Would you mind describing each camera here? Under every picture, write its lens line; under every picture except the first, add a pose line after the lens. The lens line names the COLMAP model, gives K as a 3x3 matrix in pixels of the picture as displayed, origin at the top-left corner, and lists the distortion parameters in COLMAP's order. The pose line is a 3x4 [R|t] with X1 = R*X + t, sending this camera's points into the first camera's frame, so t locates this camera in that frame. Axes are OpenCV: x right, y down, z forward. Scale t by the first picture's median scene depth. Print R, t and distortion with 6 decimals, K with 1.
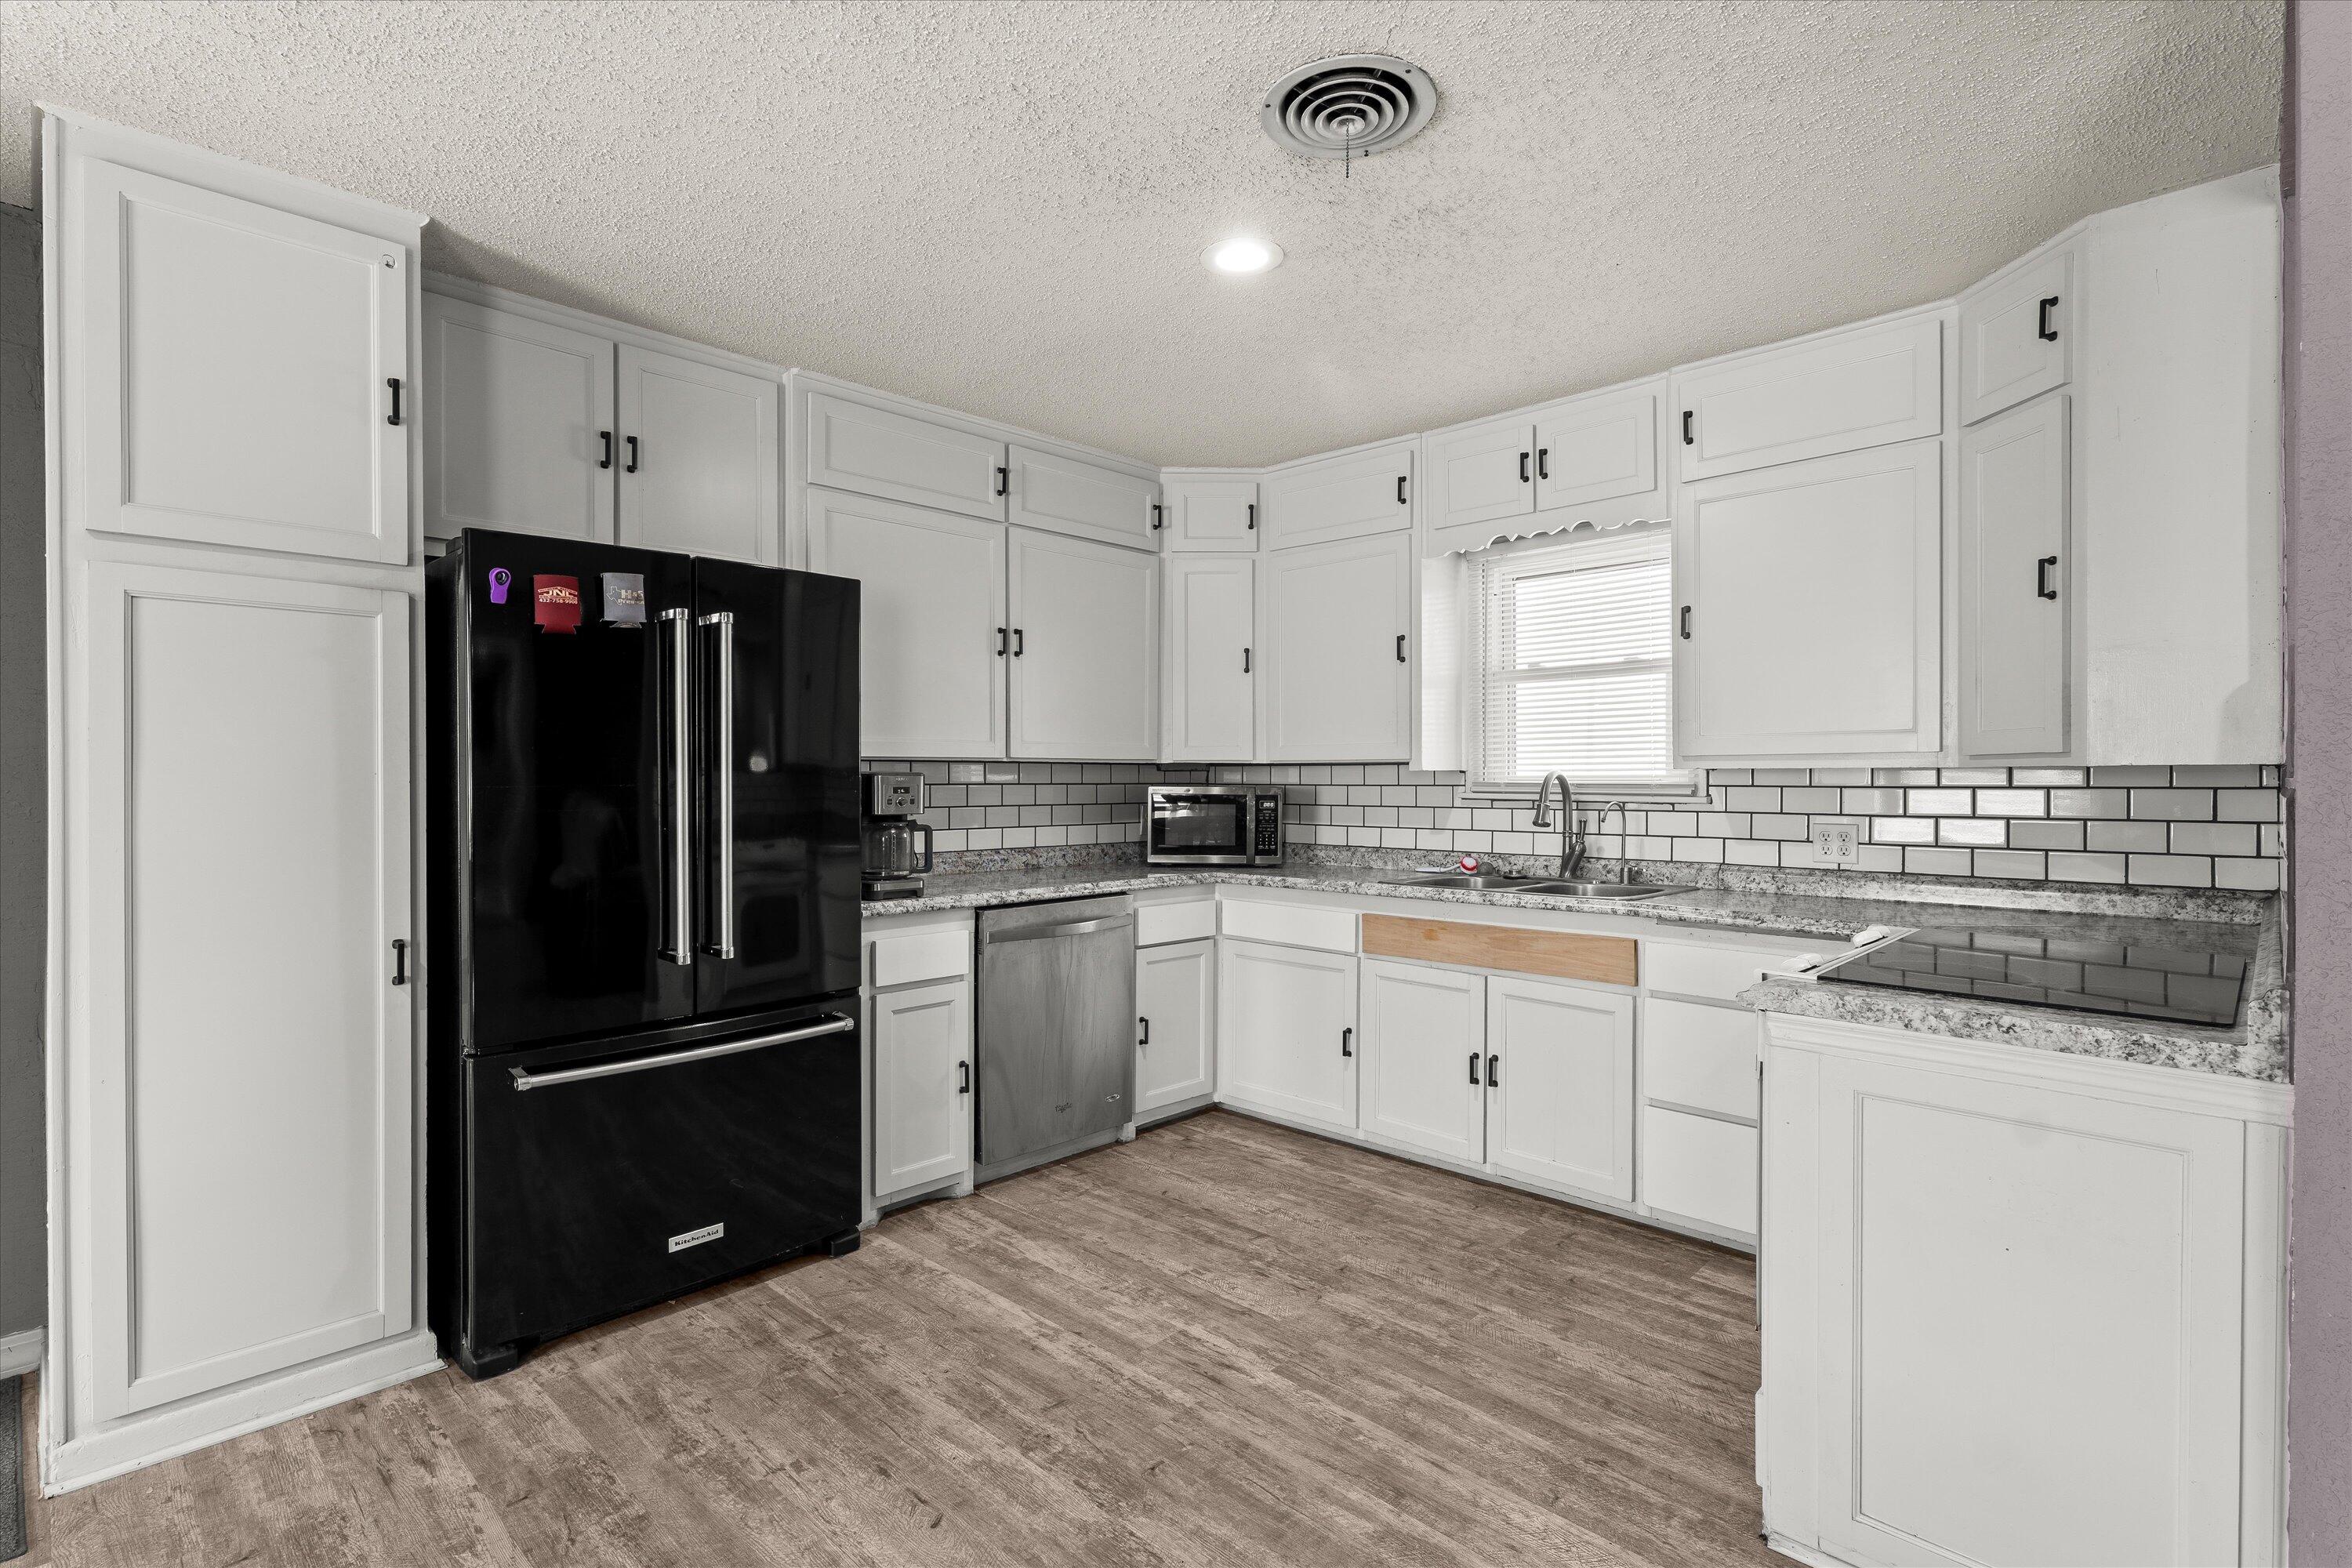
lens RADIAL K [[1099.2, 0, 1169.5], [0, 1099.2, 788.7], [0, 0, 1]] dist [-0.003318, -0.000080]
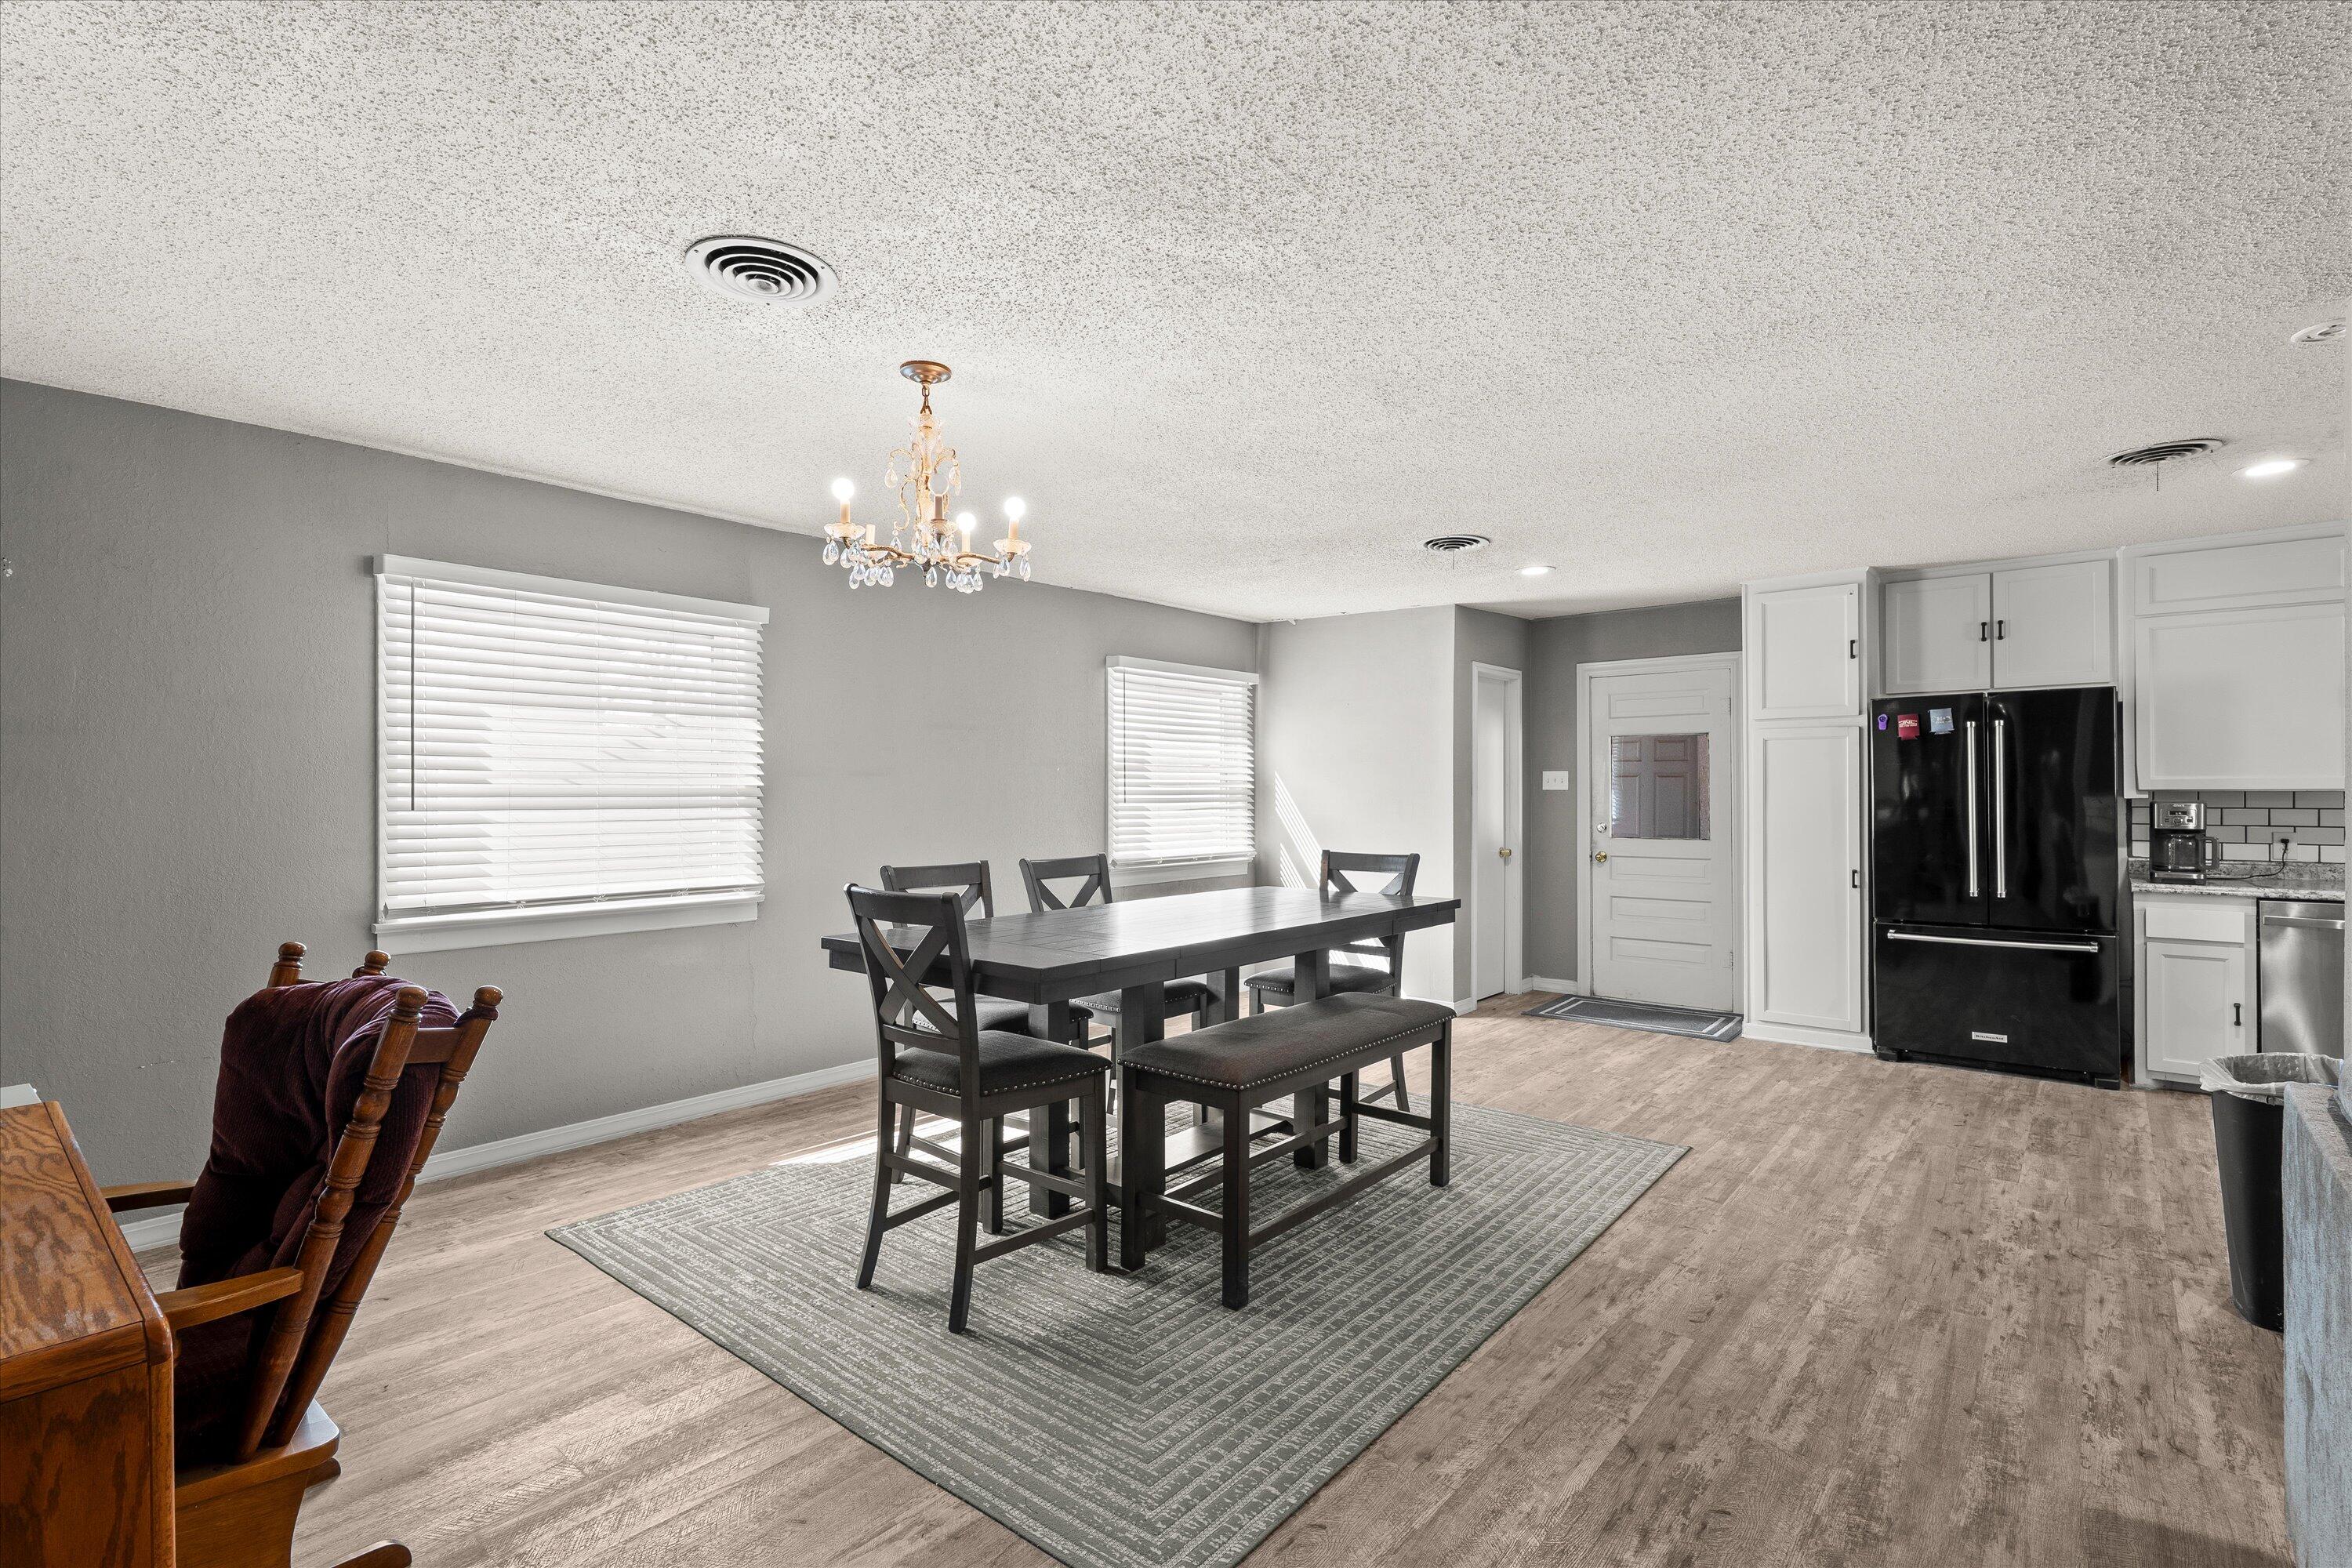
lens RADIAL K [[1108.3, 0, 1174.8], [0, 1108.3, 792.6], [0, 0, 1]] dist [0.013484, -0.000479]
pose [[0.092028, 0.001456, -0.995755, 1.452799], [-0.009793, 0.999952, 0.000557, -0.018671], [0.995708, 0.009700, 0.092038, -0.649978]]
